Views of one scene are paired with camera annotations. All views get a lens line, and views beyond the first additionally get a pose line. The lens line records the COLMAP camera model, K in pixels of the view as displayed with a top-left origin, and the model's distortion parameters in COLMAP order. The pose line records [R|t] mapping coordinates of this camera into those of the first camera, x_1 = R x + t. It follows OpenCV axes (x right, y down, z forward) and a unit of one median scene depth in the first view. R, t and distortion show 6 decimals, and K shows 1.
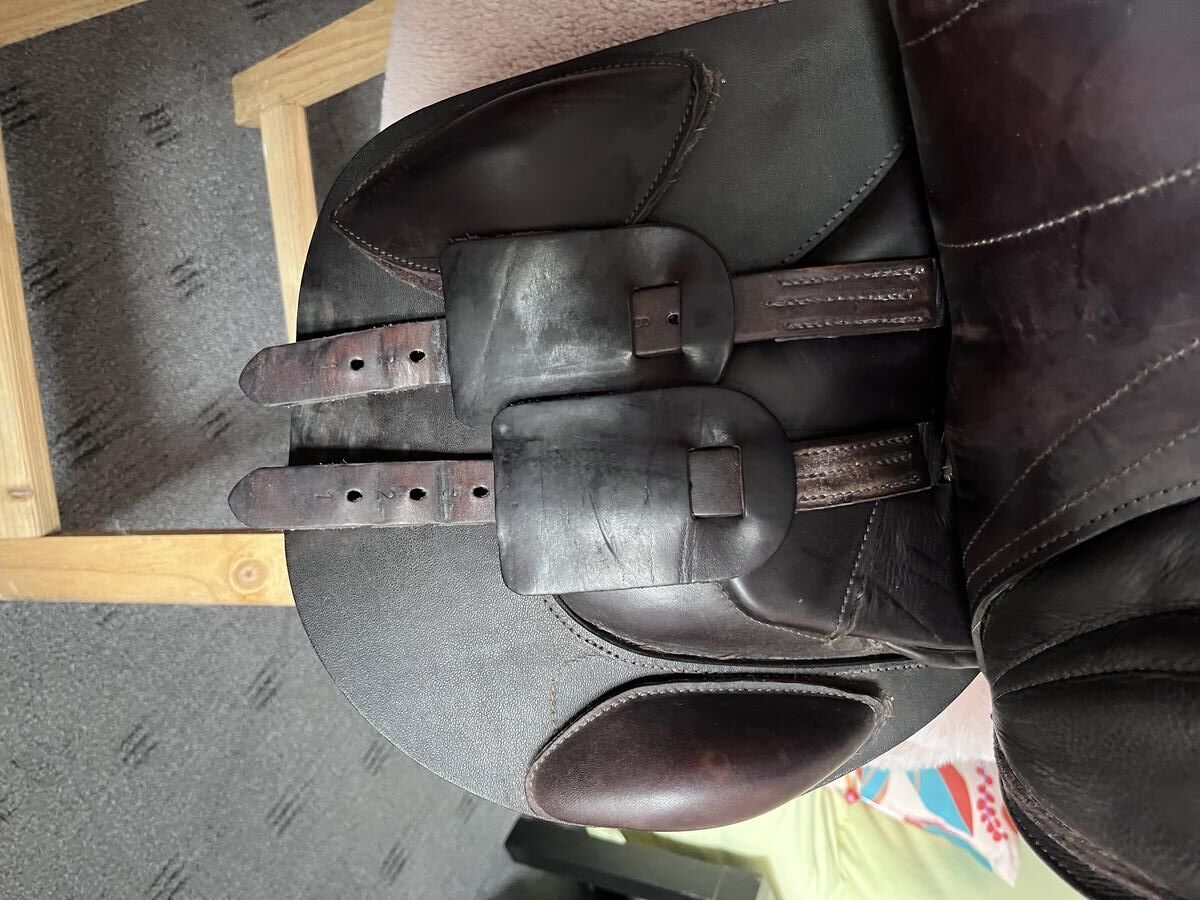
lens RADIAL K [[920.4, 0, 584.2], [0, 920.4, 452.4], [0, 0, 1]] dist [0.055100, -0.100464]
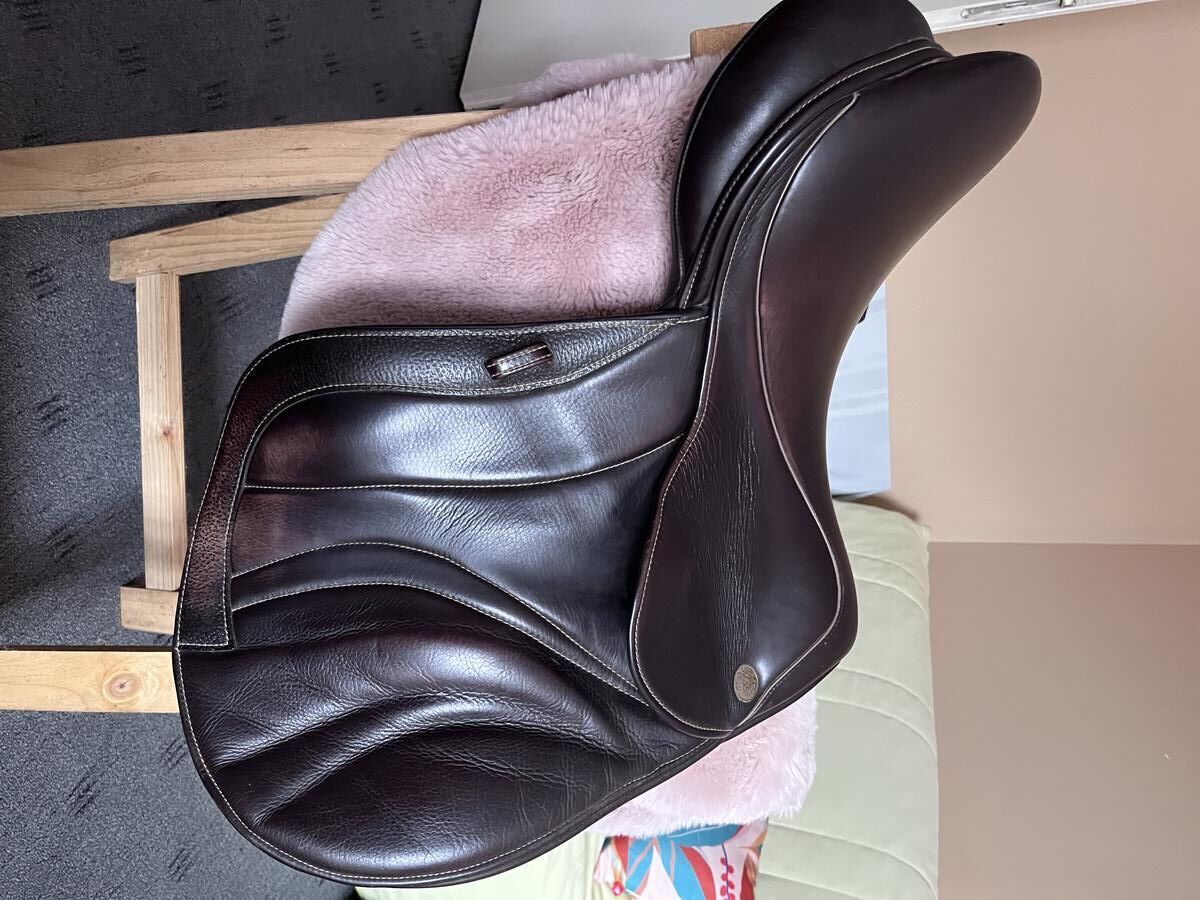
lens RADIAL K [[941.0, 0, 593.8], [0, 941.0, 454.4], [0, 0, 1]] dist [0.063890, -0.107478]
pose [[0.972691, 0.063112, 0.223358, -0.048356], [-0.037459, 0.992392, -0.117280, -0.030532], [-0.229060, 0.105710, 0.967655, -0.248414]]
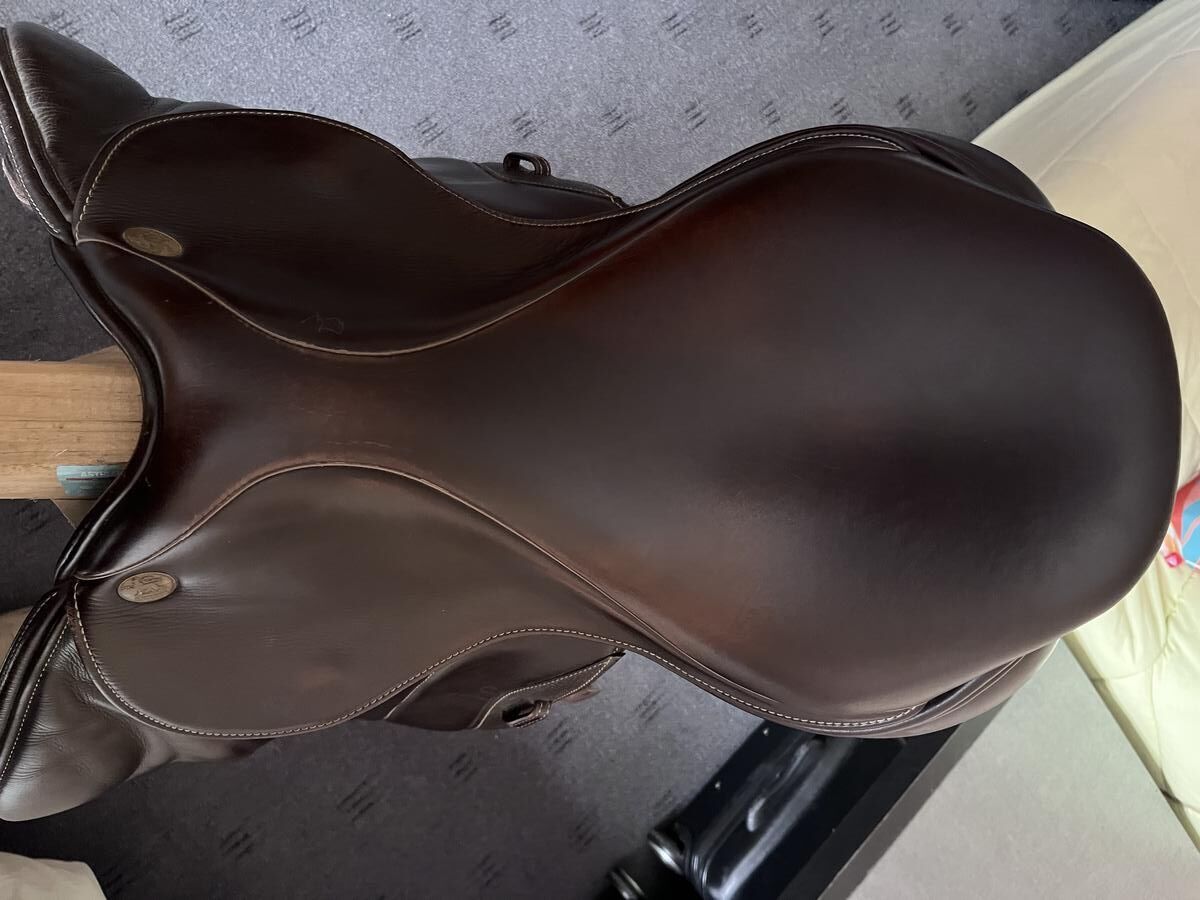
lens RADIAL K [[941.0, 0, 593.8], [0, 941.0, 454.4], [0, 0, 1]] dist [0.063890, -0.107478]
pose [[0.814515, -0.047452, -0.578199, 0.501800], [0.025177, 0.998602, -0.046487, 0.402035], [0.579596, 0.023307, 0.814570, -0.141230]]
